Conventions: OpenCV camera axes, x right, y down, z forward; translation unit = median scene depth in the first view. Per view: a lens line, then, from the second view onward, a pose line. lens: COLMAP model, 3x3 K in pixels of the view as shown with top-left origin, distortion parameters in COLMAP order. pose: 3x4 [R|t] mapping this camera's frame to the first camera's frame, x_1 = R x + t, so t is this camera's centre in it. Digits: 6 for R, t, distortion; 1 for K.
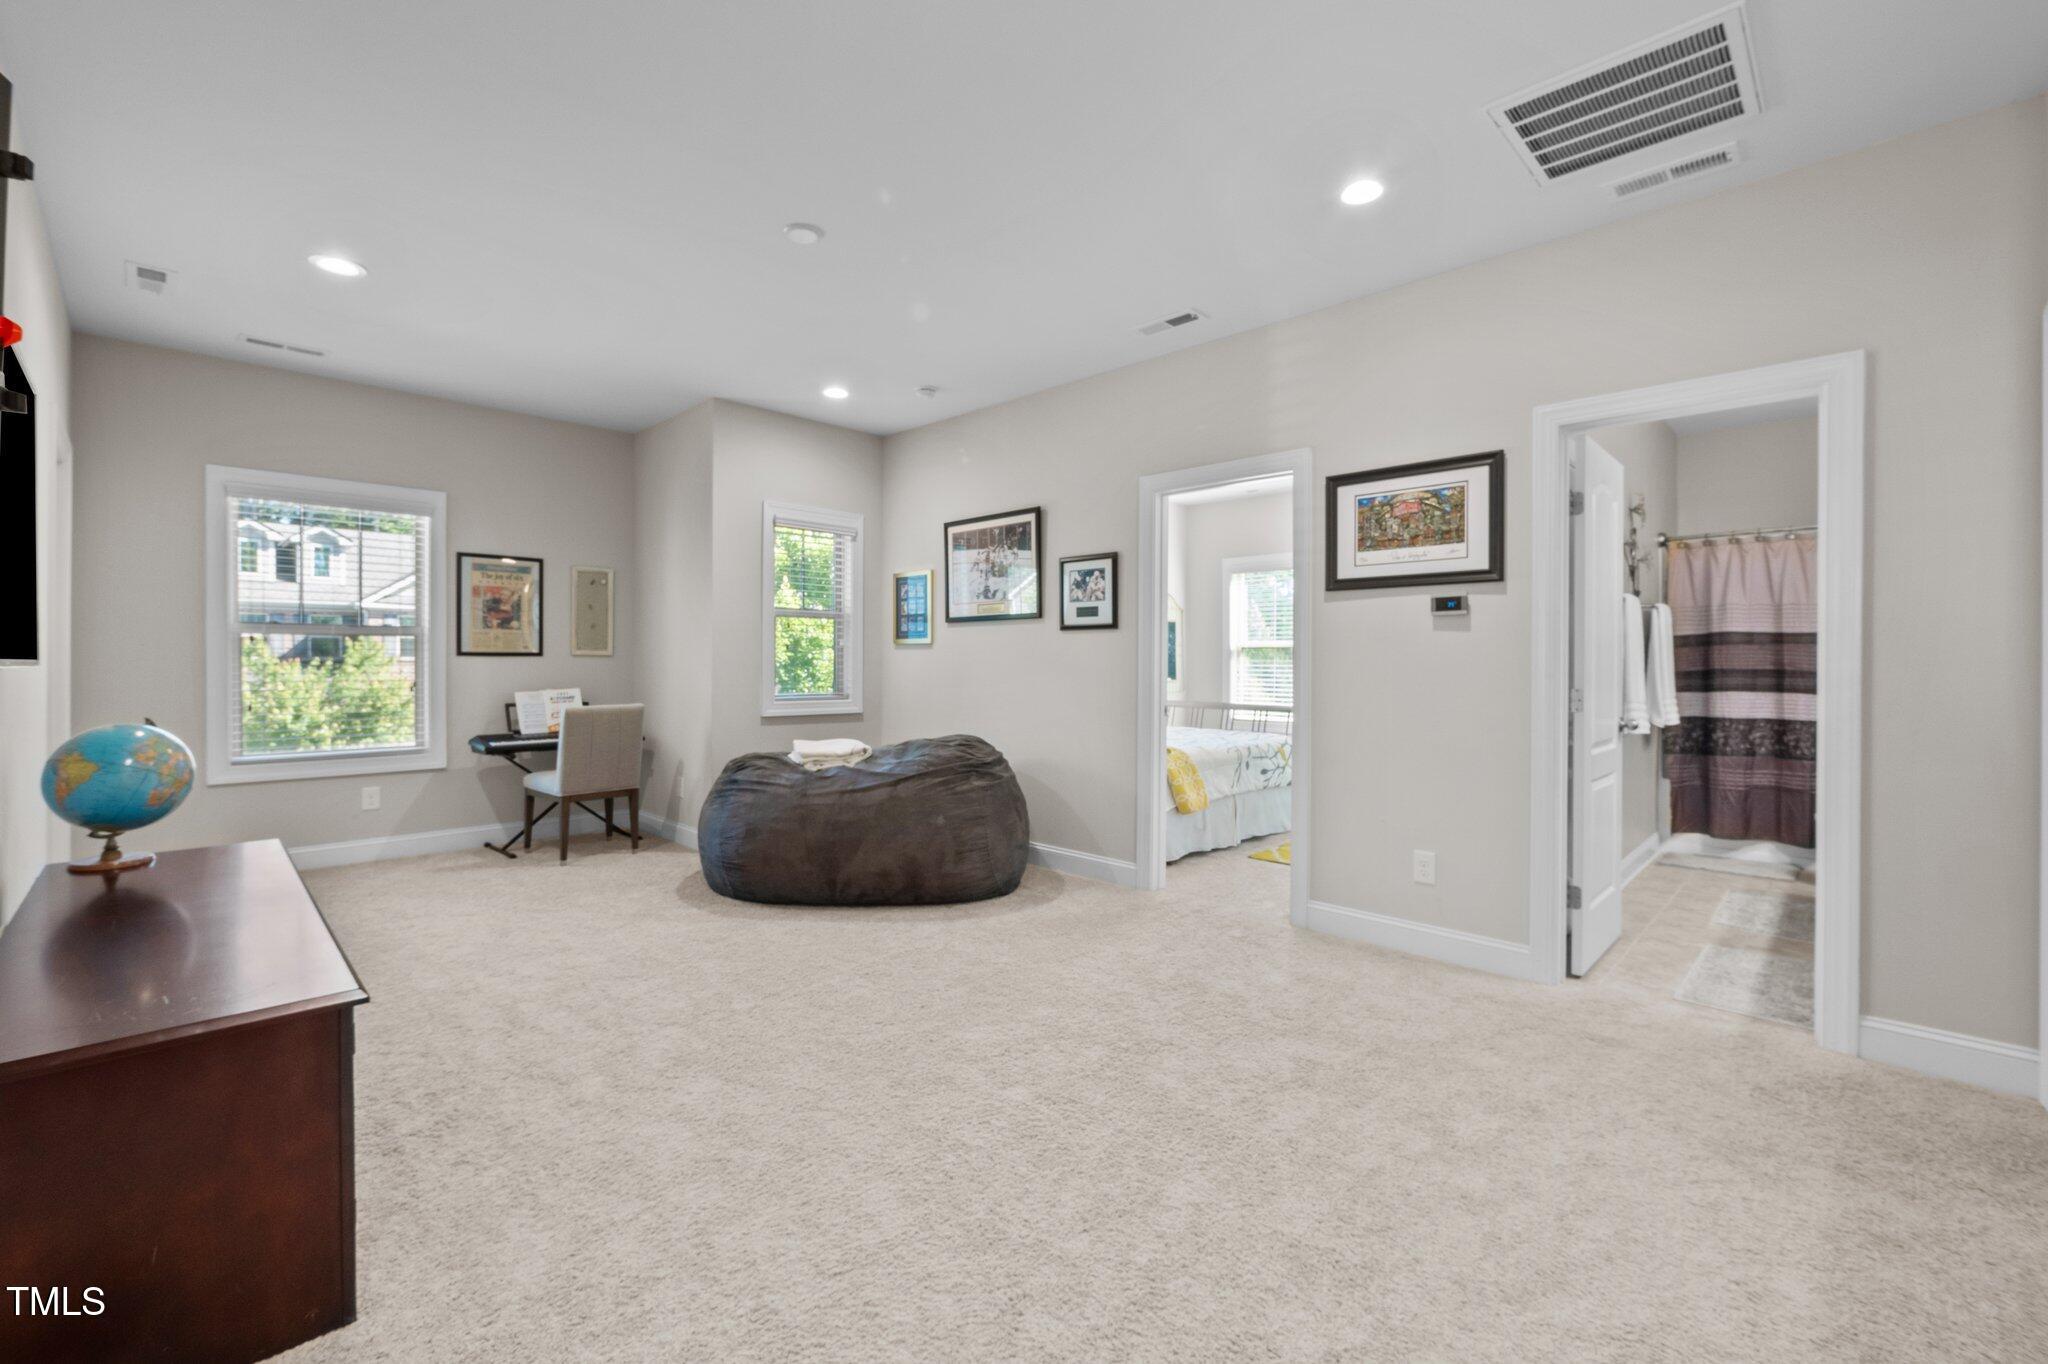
lens RADIAL K [[860.0, 0, 1035.7], [0, 860.0, 662.7], [0, 0, 1]] dist [0.002961, -0.000245]
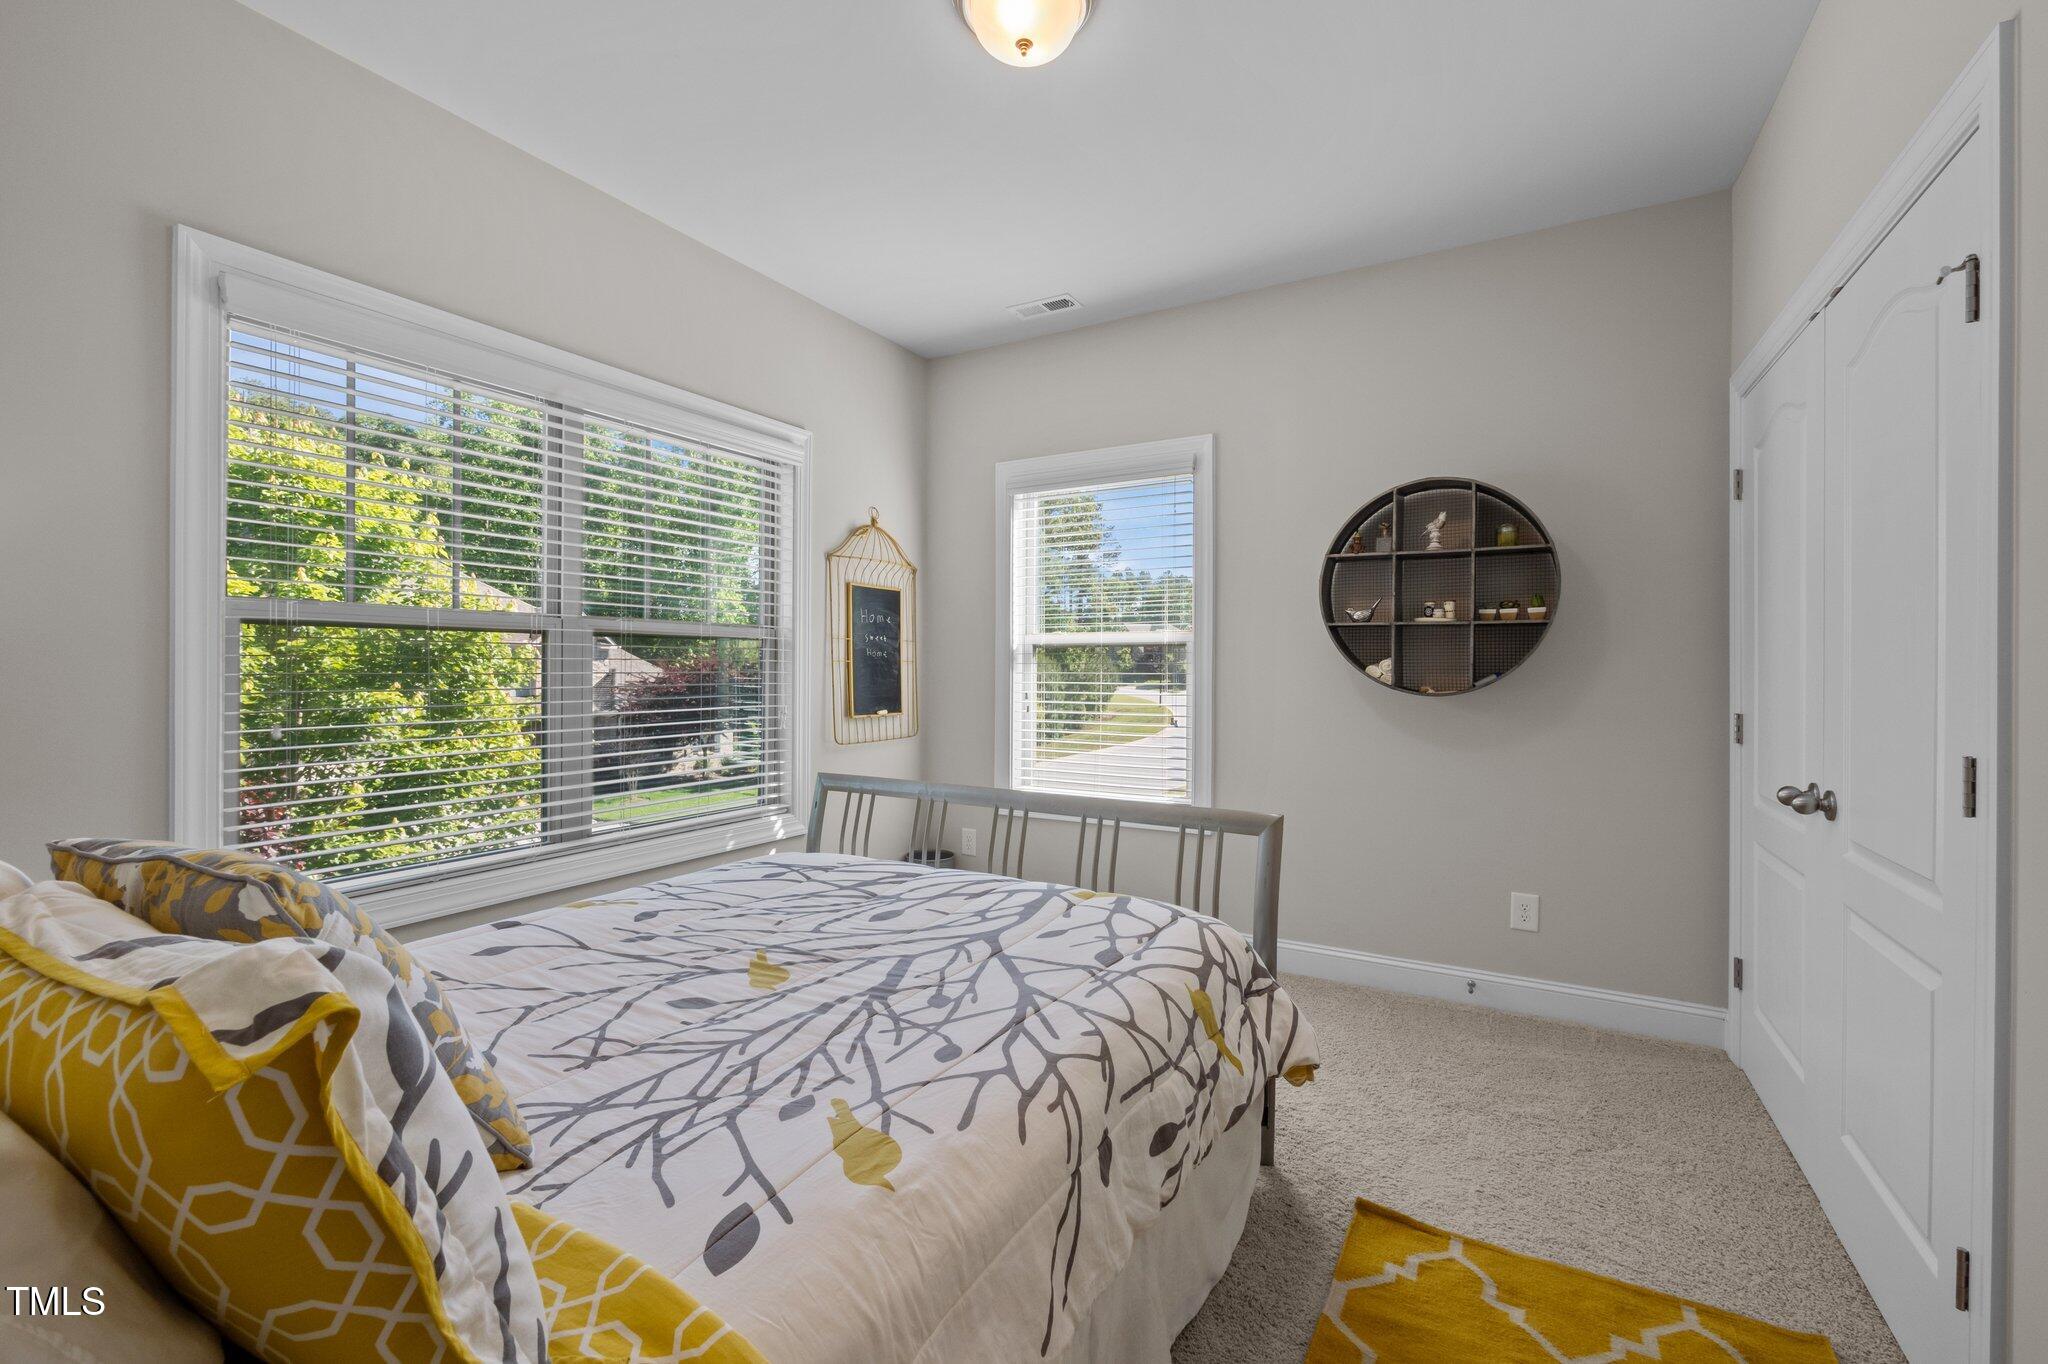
lens RADIAL K [[860.0, 0, 1029.9], [0, 860.0, 677.9], [0, 0, 1]] dist [0.002961, -0.000245]
pose [[0.968824, -0.010690, 0.247518, 0.095436], [0.007849, 0.999892, 0.012463, -0.003987], [-0.247624, -0.010132, 0.968803, 0.434447]]
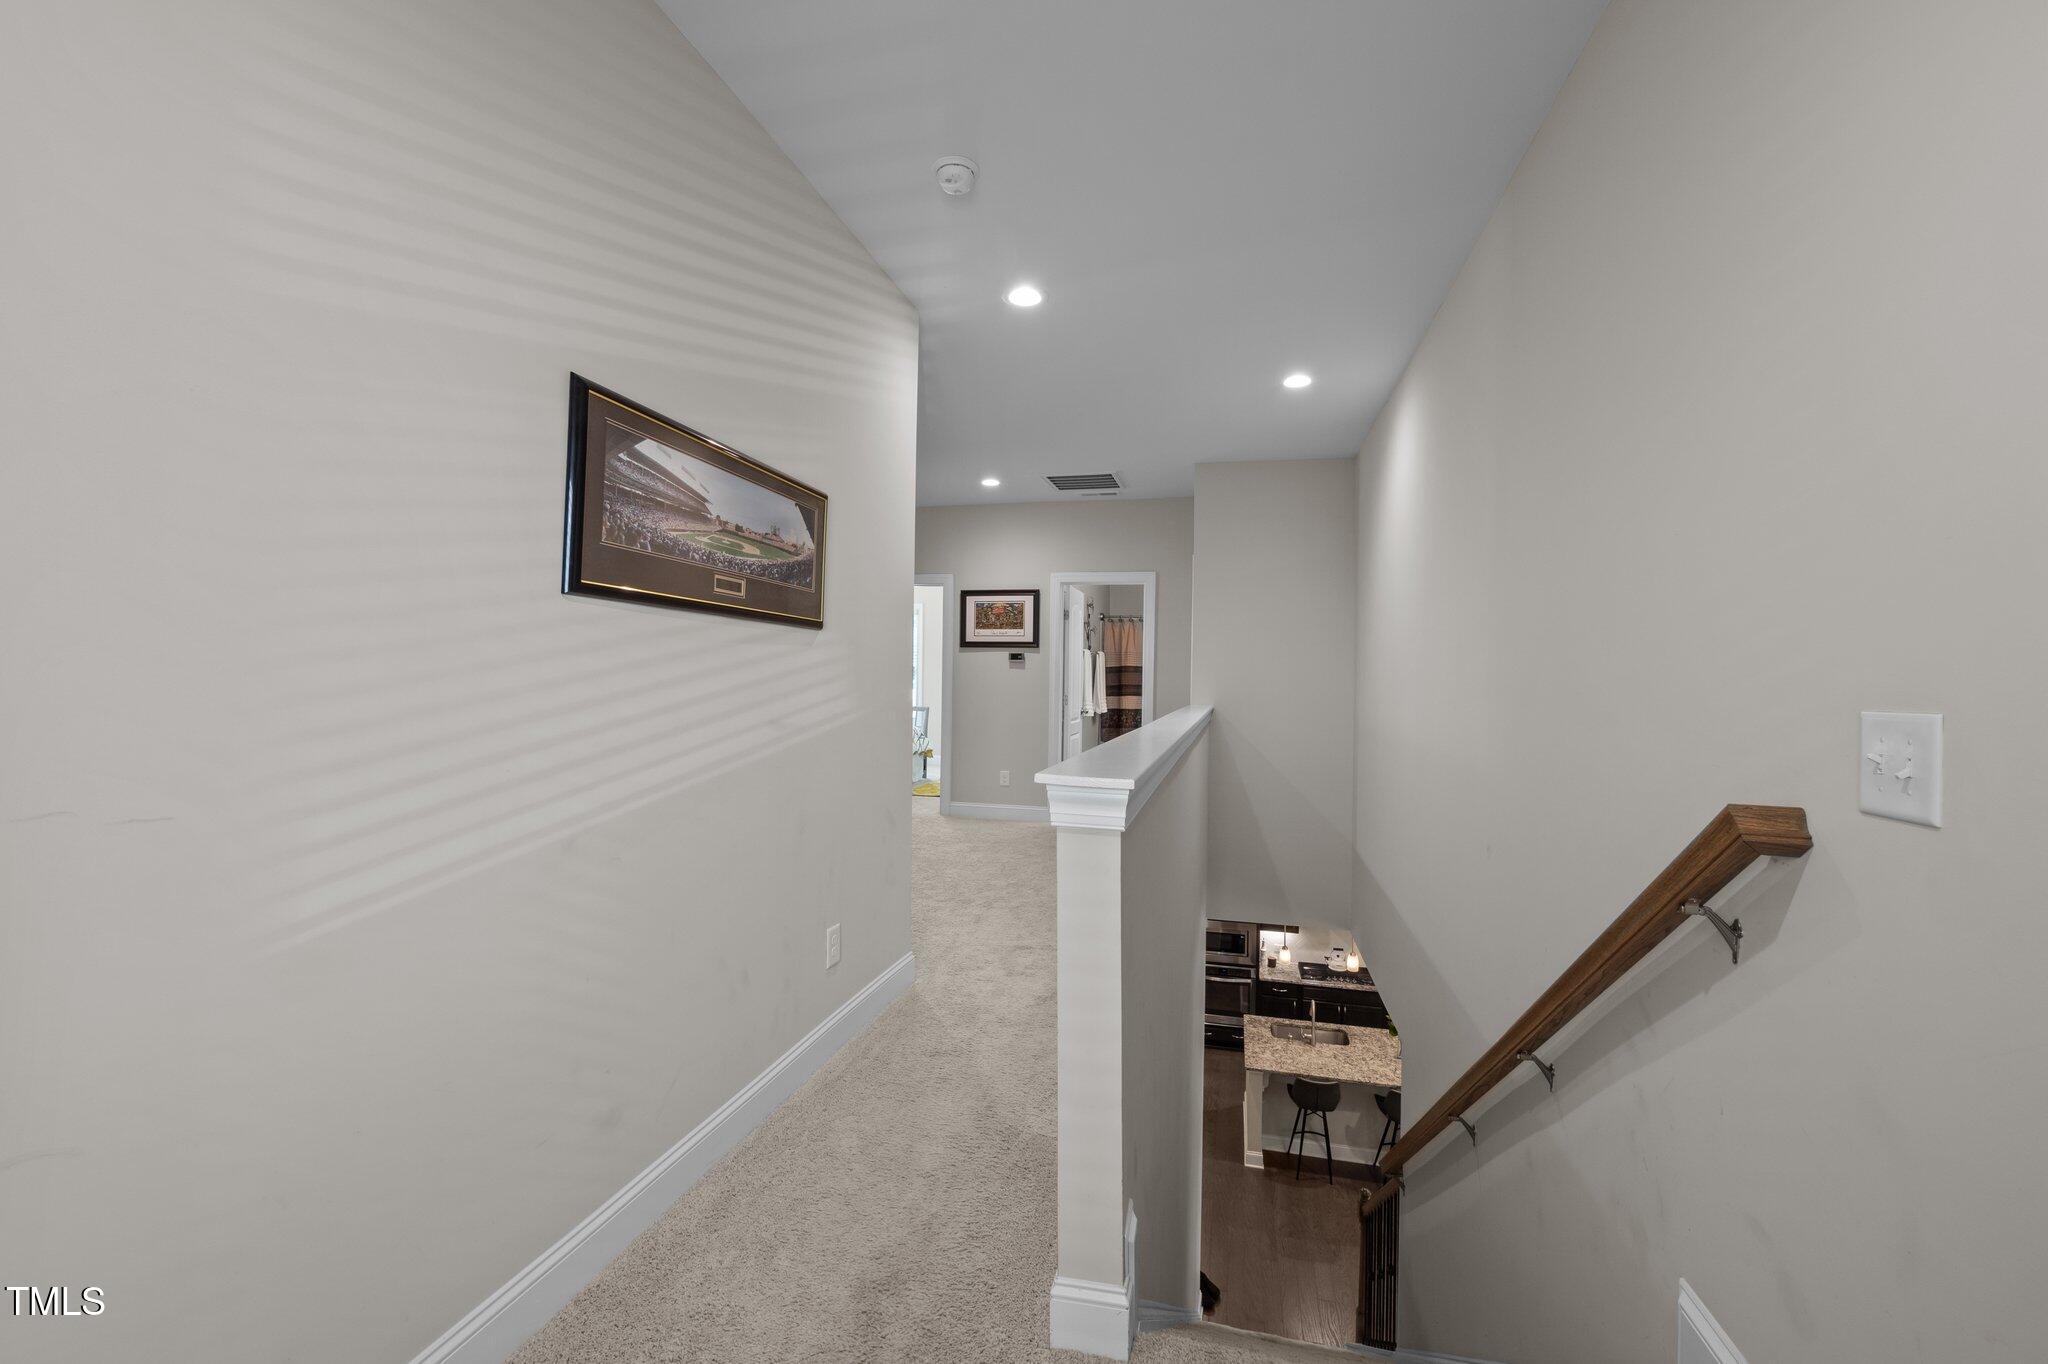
lens RADIAL K [[860.0, 0, 1024.7], [0, 860.0, 681.0], [0, 0, 1]] dist [0.002961, -0.000245]
pose [[0.866048, 0.002536, 0.499954, -0.422090], [-0.010536, 0.999858, 0.013179, -0.025911], [-0.499850, -0.016681, 0.865952, -0.641099]]
